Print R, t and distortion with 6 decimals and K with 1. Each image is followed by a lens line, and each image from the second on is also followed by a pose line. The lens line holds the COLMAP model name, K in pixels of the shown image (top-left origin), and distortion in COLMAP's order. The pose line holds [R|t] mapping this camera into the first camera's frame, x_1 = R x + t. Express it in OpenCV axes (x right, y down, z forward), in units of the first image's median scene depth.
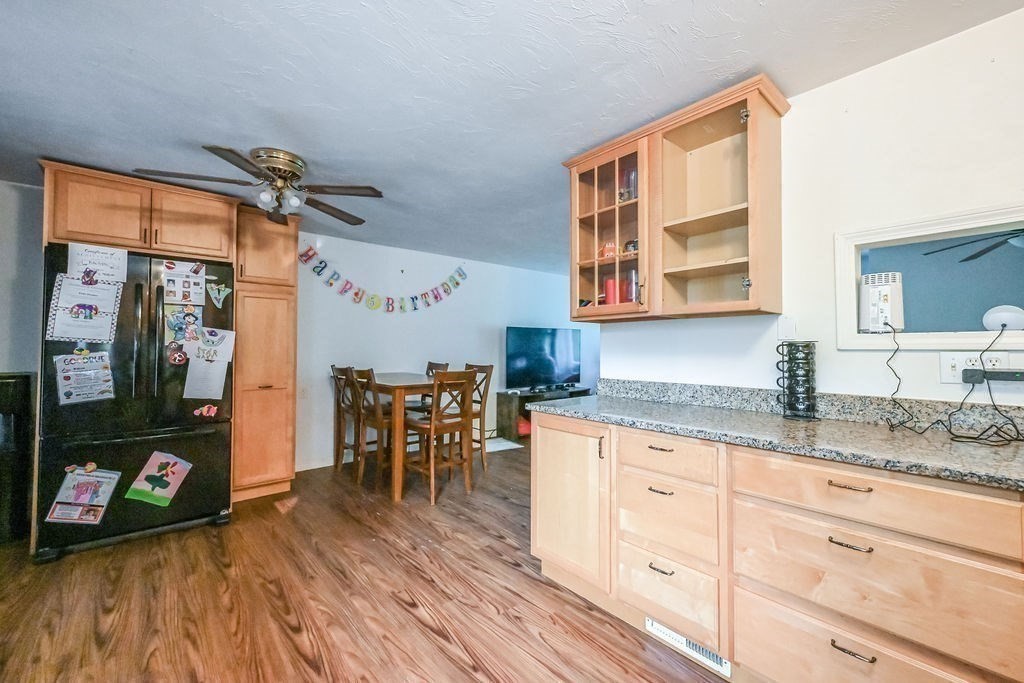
lens RADIAL K [[410.3, 0, 511.4], [0, 410.3, 341.9], [0, 0, 1]] dist [-0.012660, 0.001411]
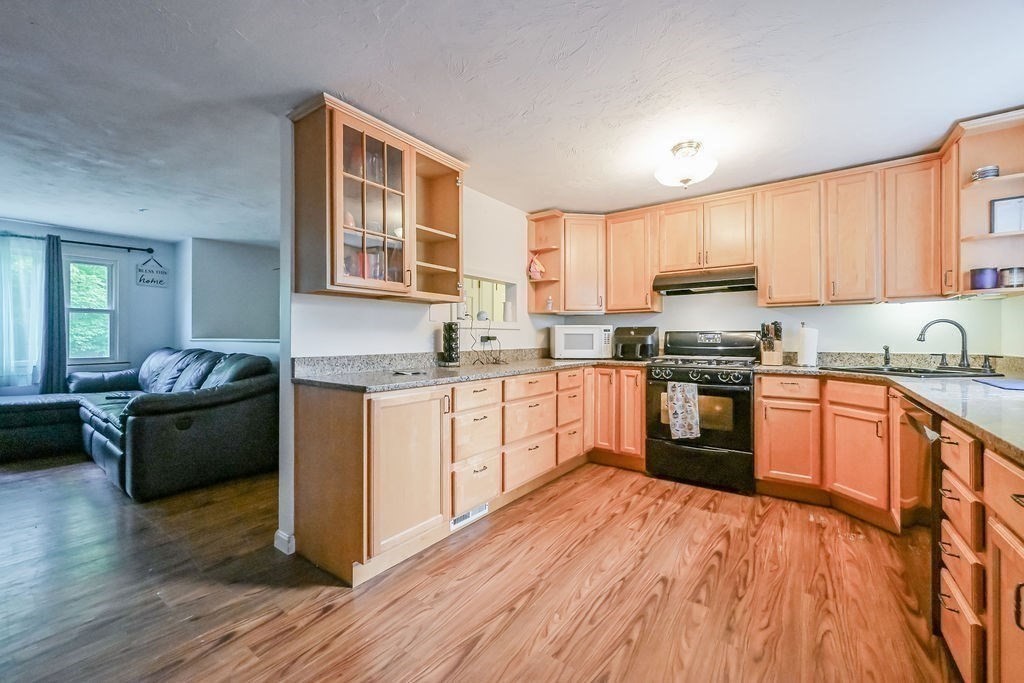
lens RADIAL K [[410.3, 0, 506.2], [0, 410.3, 335.7], [0, 0, 1]] dist [-0.012660, 0.001411]
pose [[-0.216449, 0.002105, 0.976292, -0.943758], [-0.016137, 0.999853, -0.005734, 0.054557], [-0.976160, -0.016996, -0.216384, 1.023456]]
